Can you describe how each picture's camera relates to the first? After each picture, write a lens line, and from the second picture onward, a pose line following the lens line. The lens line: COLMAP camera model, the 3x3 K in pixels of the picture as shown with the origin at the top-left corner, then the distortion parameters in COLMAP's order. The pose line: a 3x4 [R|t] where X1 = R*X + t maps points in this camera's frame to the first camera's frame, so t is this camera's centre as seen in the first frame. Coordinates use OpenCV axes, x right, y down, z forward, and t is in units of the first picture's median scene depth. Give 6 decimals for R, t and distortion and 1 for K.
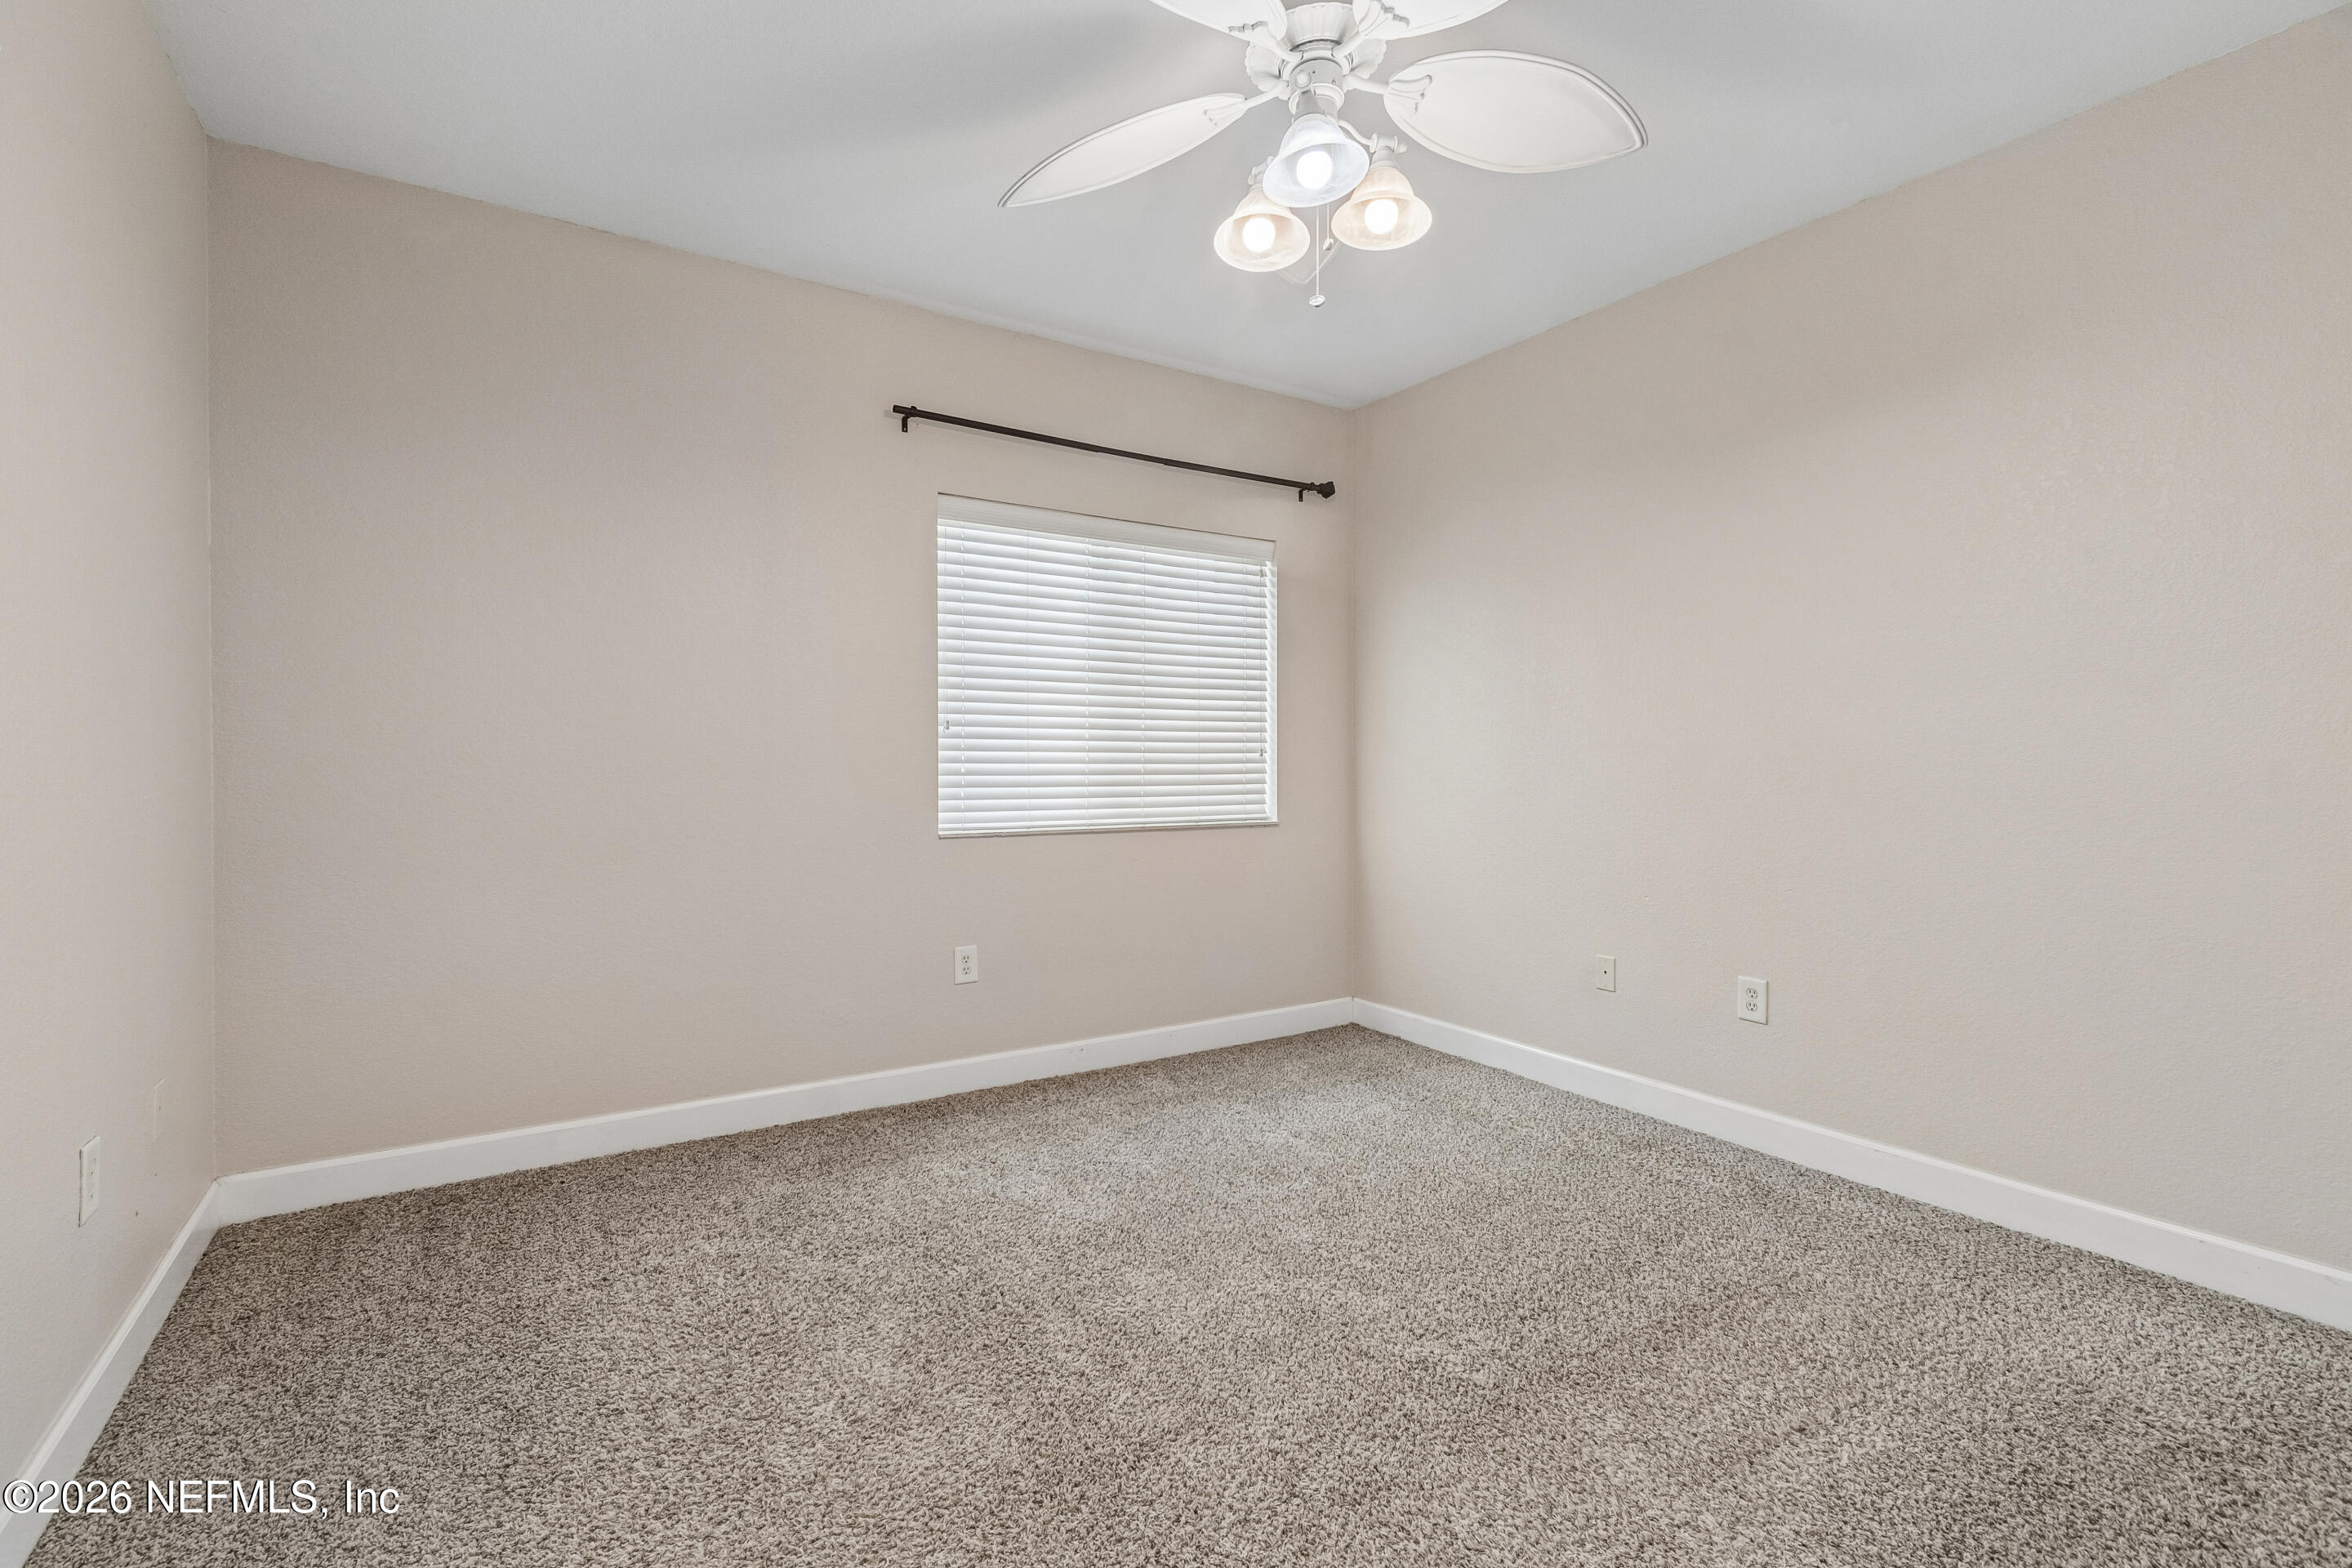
lens RADIAL K [[1032.9, 0, 1164.3], [0, 1032.9, 760.6], [0, 0, 1]] dist [0.000685, 0.000300]
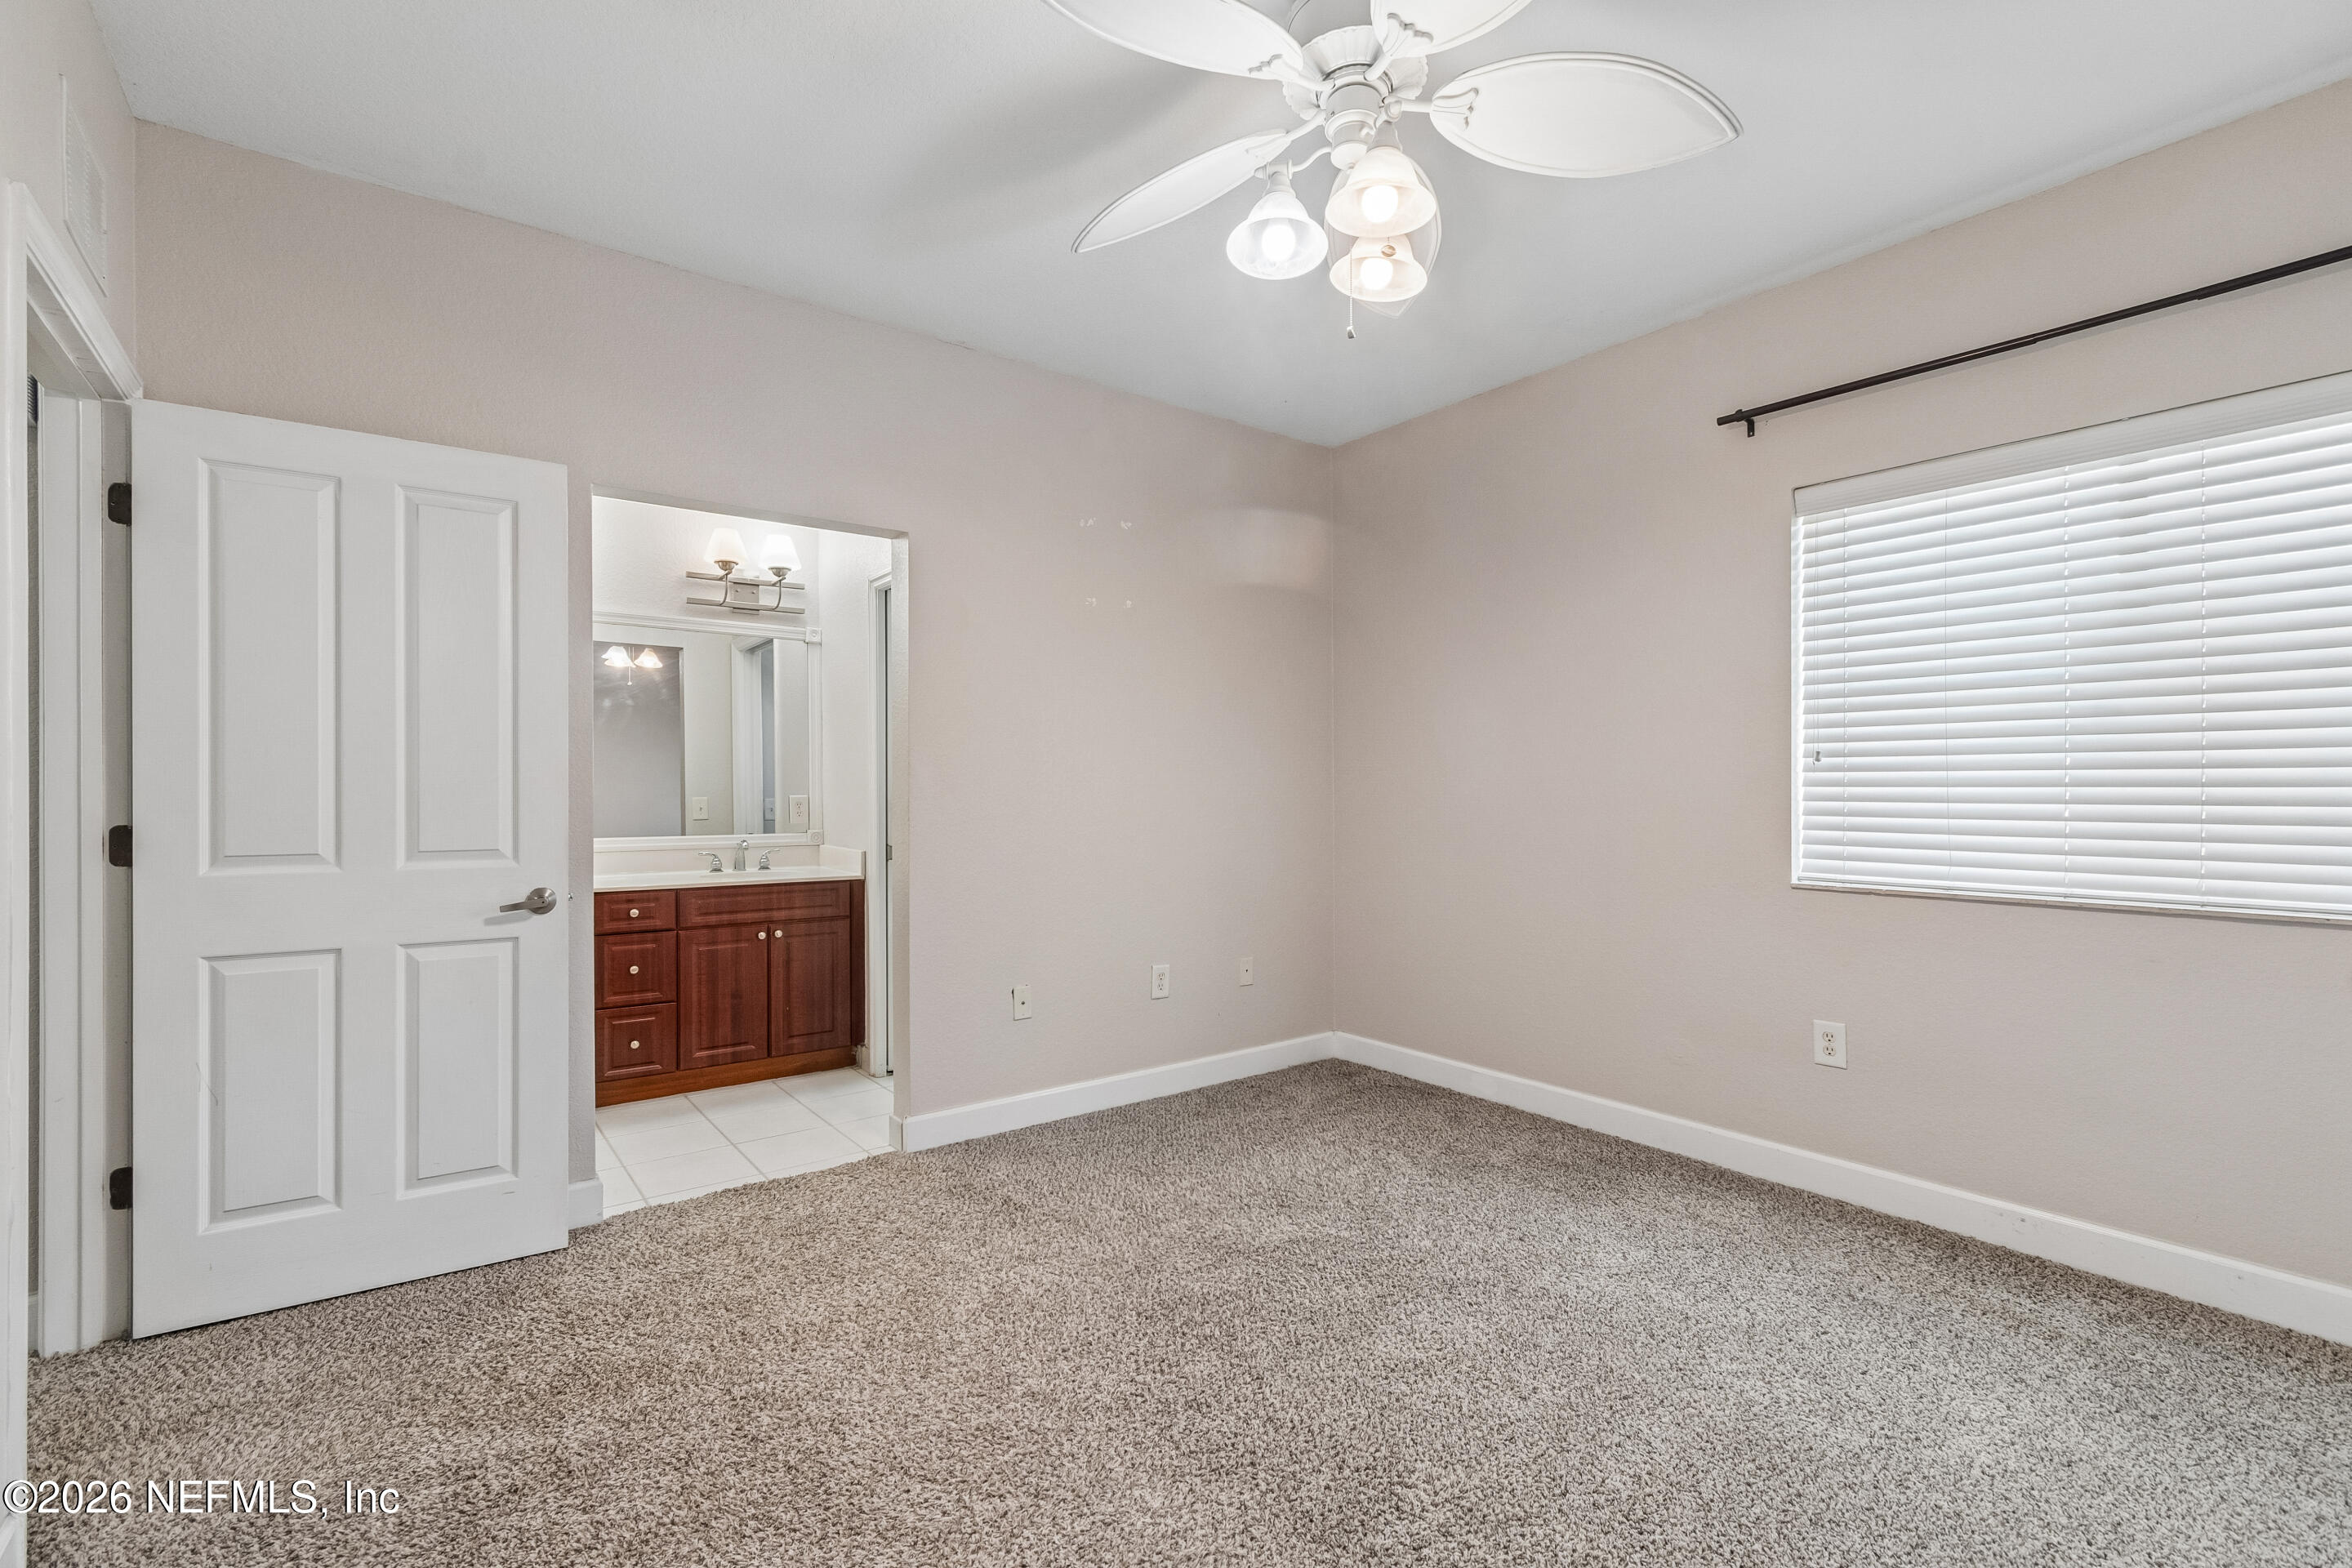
lens RADIAL K [[1038.7, 0, 1150.0], [0, 1038.7, 777.8], [0, 0, 1]] dist [0.000392, -0.000805]
pose [[0.080194, -0.009176, -0.996737, 0.701518], [0.000143, 0.999958, -0.009194, -0.010518], [0.996779, 0.000595, 0.080192, 0.453436]]
